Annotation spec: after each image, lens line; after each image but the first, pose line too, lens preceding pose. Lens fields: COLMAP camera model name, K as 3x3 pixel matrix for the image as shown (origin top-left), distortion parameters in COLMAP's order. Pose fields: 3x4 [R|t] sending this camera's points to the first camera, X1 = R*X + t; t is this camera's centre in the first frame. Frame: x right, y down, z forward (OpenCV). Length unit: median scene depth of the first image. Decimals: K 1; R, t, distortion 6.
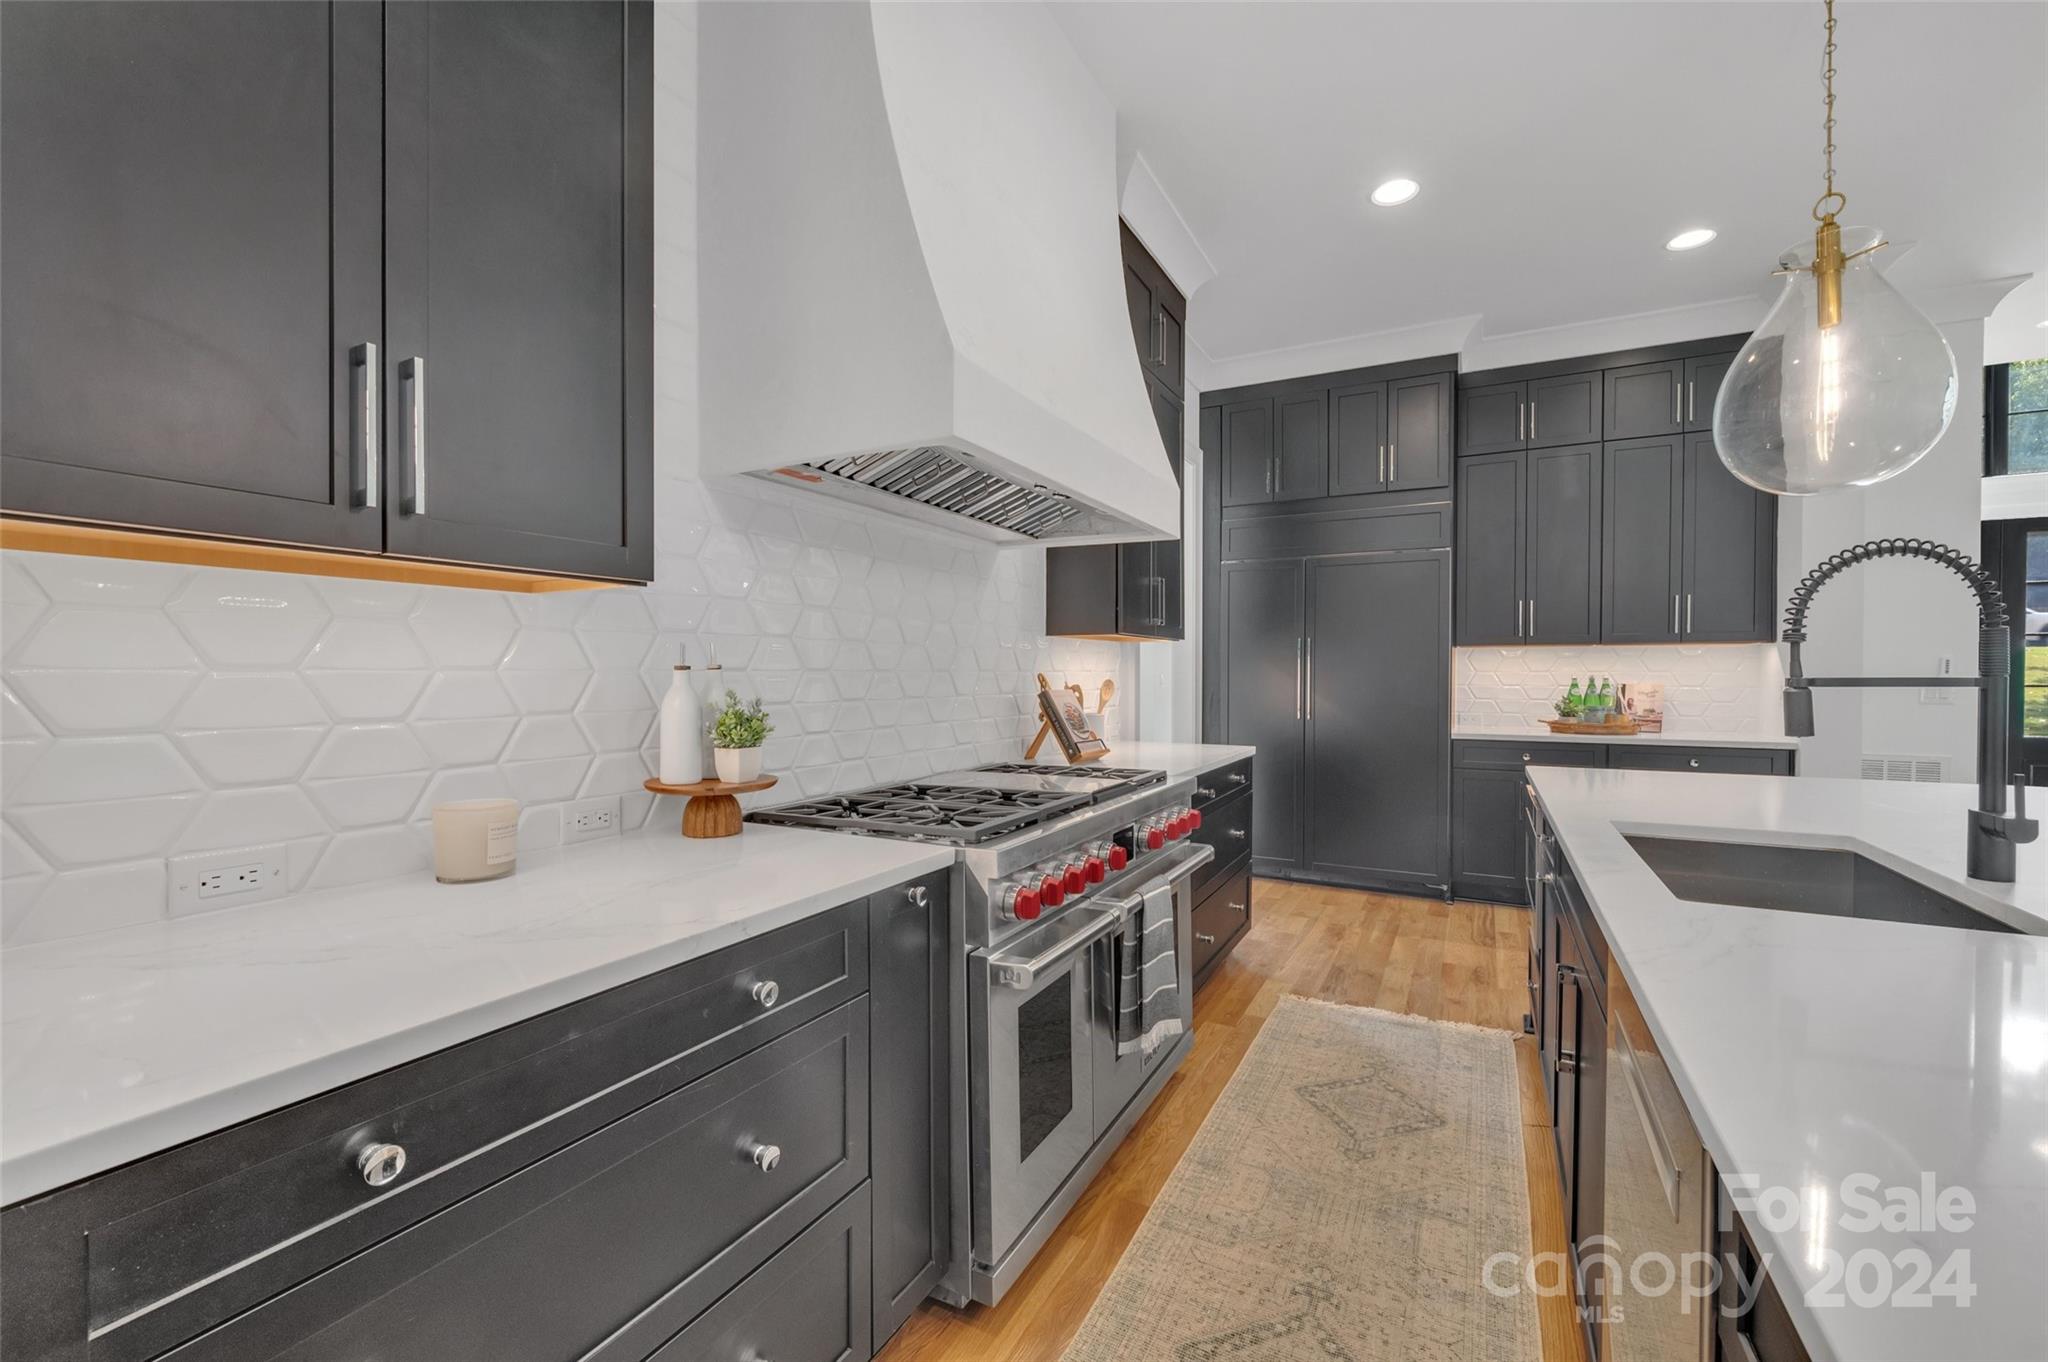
lens RADIAL K [[841.8, 0, 1028.8], [0, 841.8, 676.0], [0, 0, 1]] dist [-0.000671, -0.000195]
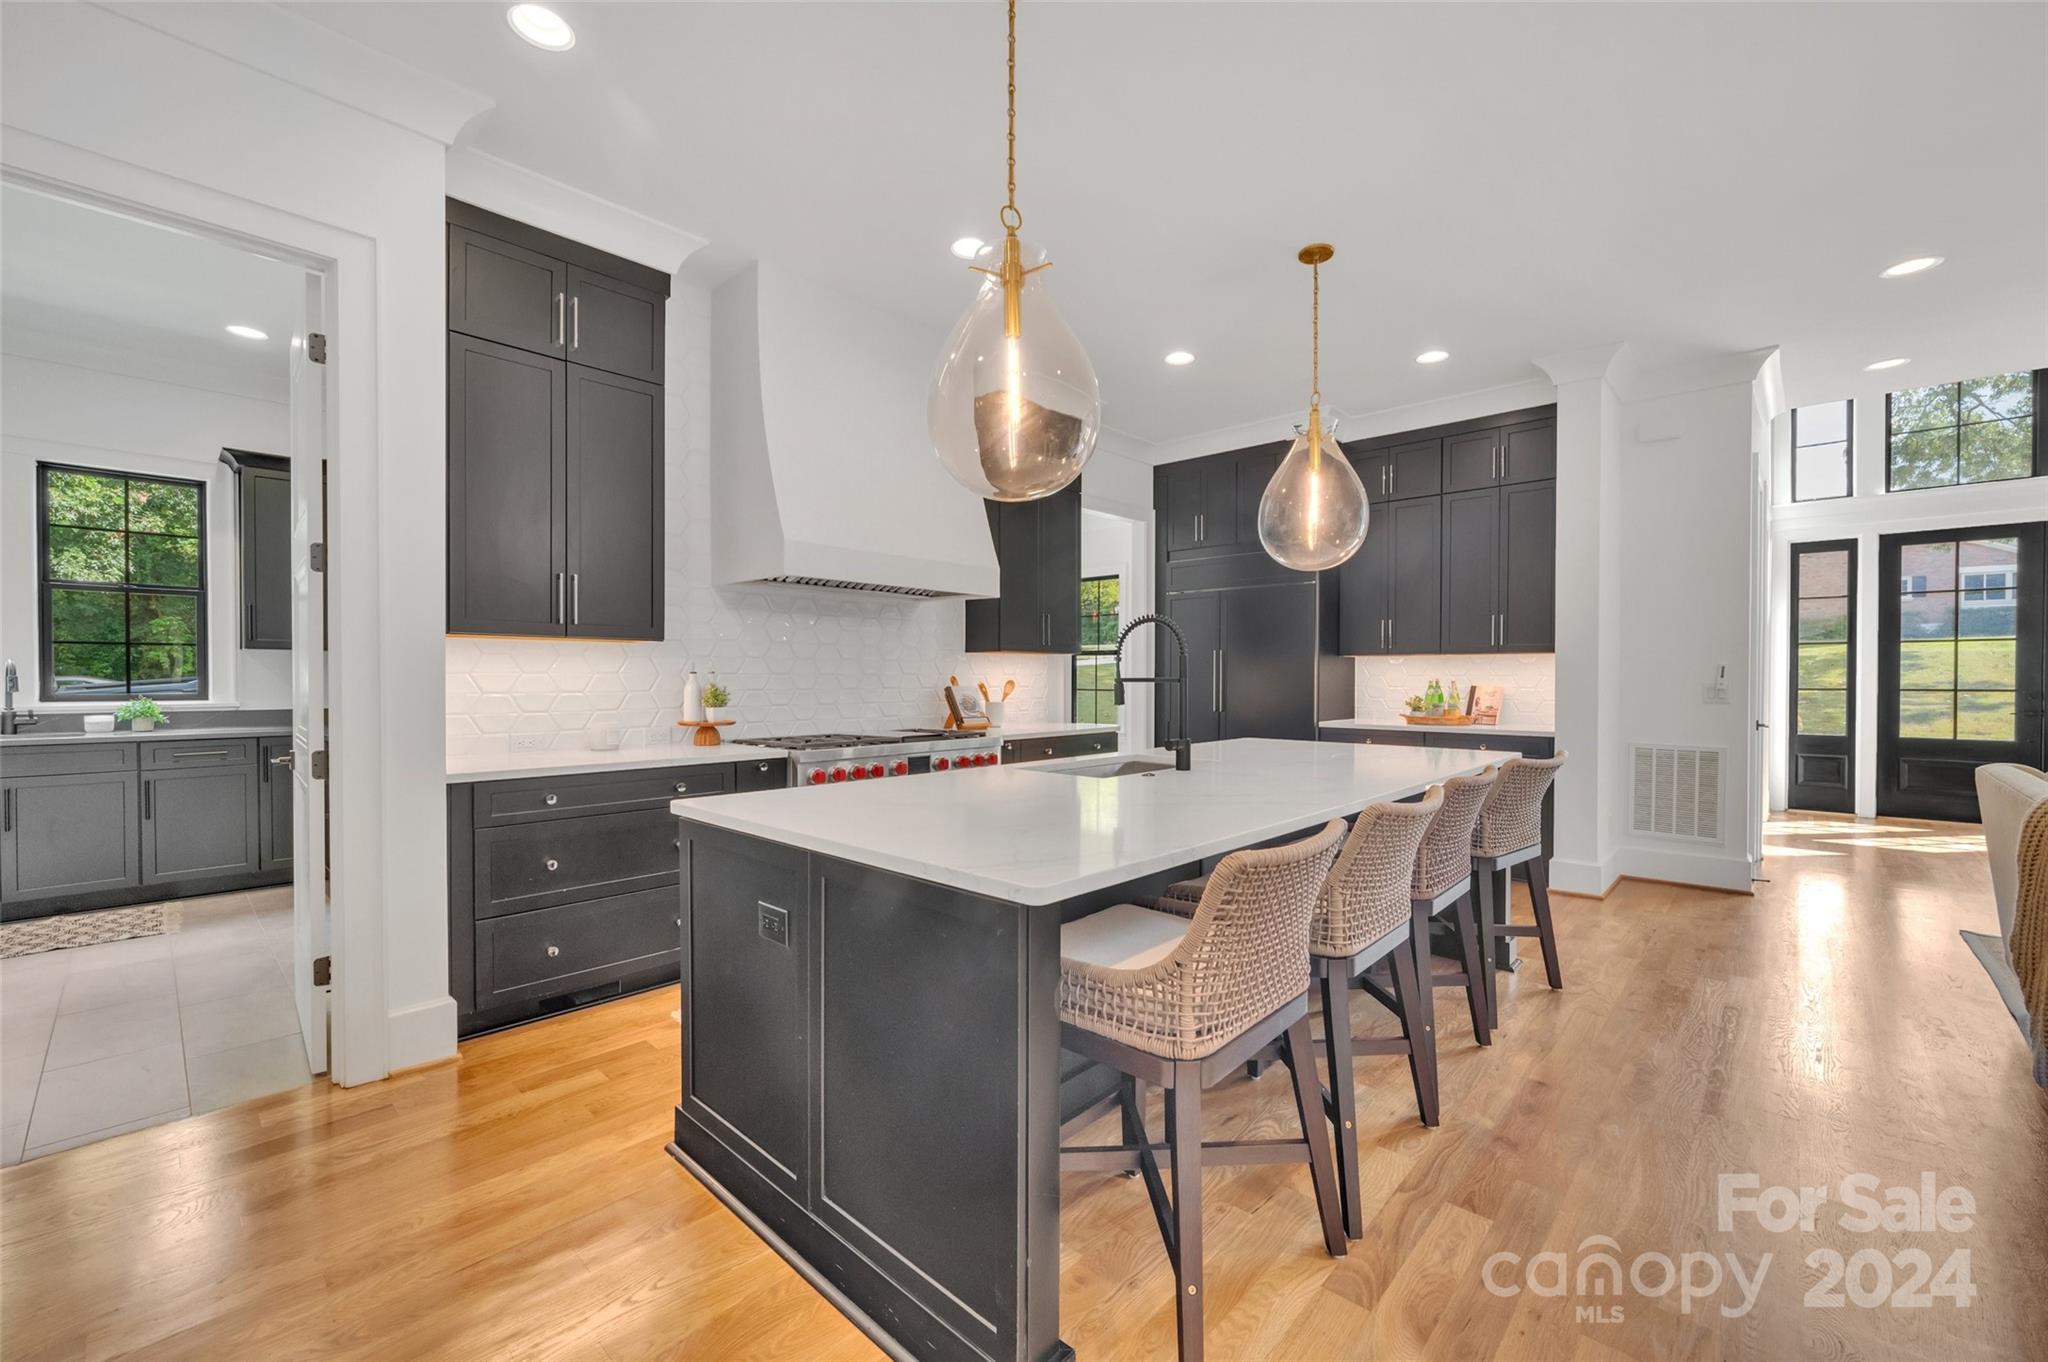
lens RADIAL K [[841.8, 0, 1028.8], [0, 841.8, 676.0], [0, 0, 1]] dist [-0.000671, -0.000195]
pose [[0.969717, 0.001071, -0.244230, 0.545286], [-0.002802, 0.999973, -0.006740, 0.007618], [0.244216, 0.007220, 0.969694, -0.529483]]
